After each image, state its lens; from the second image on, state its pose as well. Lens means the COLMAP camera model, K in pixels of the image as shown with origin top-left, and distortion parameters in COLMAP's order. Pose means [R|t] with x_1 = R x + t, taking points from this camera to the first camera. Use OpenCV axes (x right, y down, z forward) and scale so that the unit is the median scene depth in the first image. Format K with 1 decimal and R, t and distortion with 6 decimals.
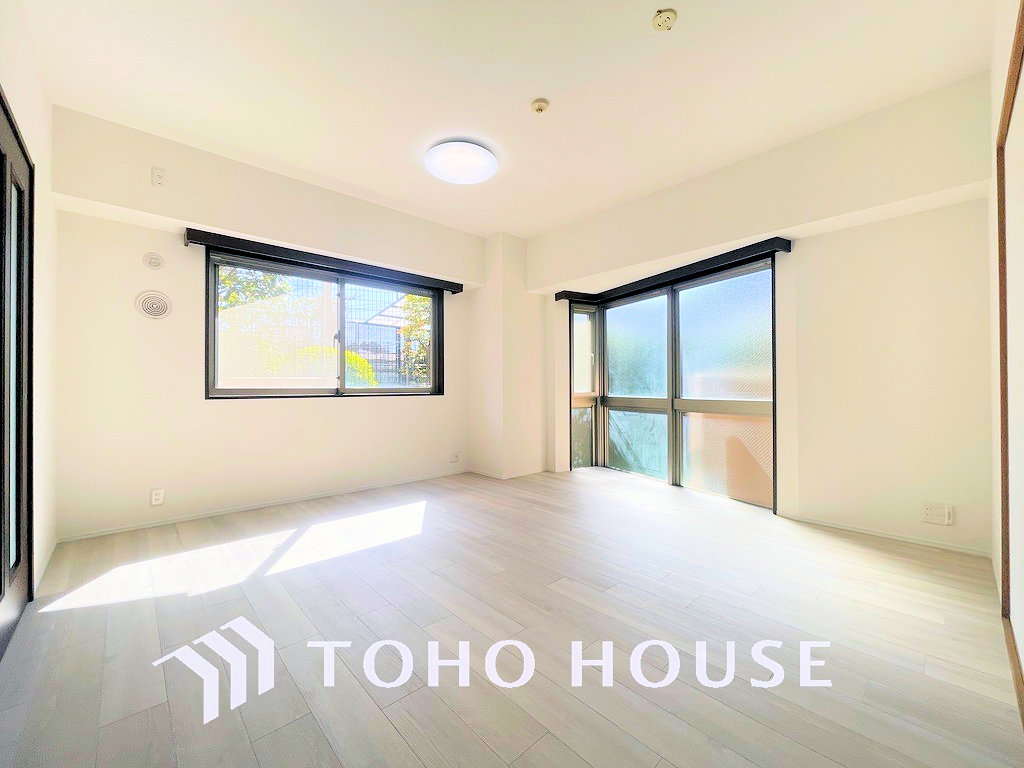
lens RADIAL K [[410.1, 0, 504.8], [0, 410.1, 386.8], [0, 0, 1]] dist [-0.002578, -0.000493]
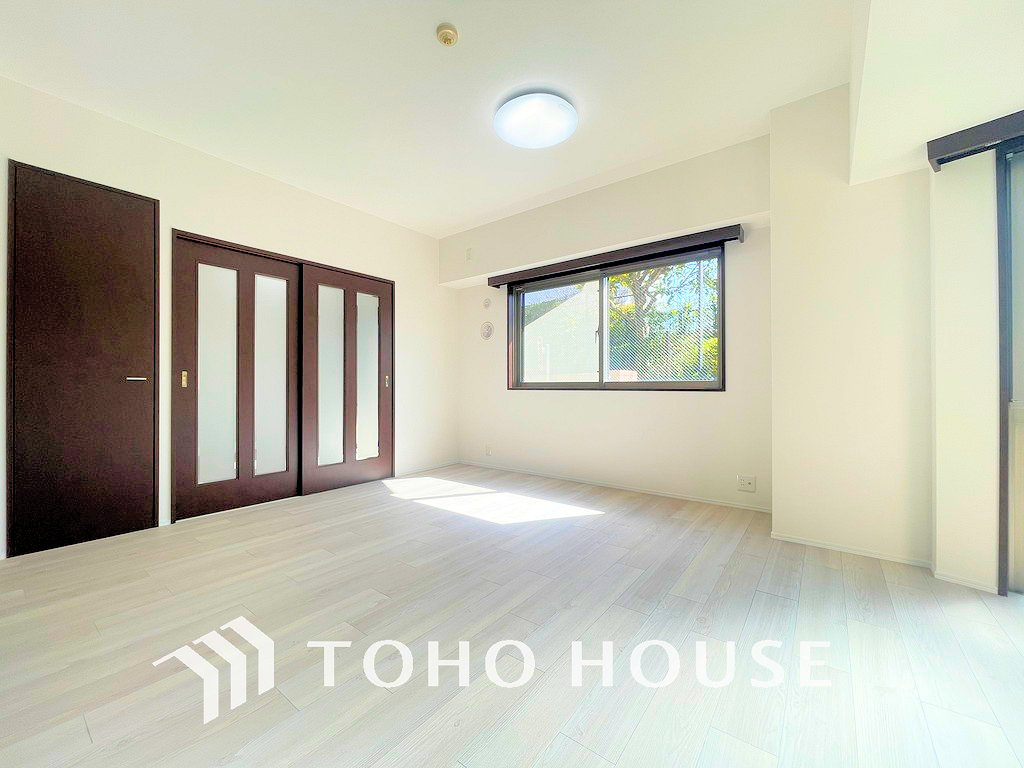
lens RADIAL K [[410.1, 0, 506.1], [0, 410.1, 382.6], [0, 0, 1]] dist [-0.002578, -0.000493]
pose [[0.170532, -0.002227, -0.985350, 0.649942], [0.004012, 0.999991, -0.001565, 0.006822], [0.985344, -0.003687, 0.170539, 0.683457]]
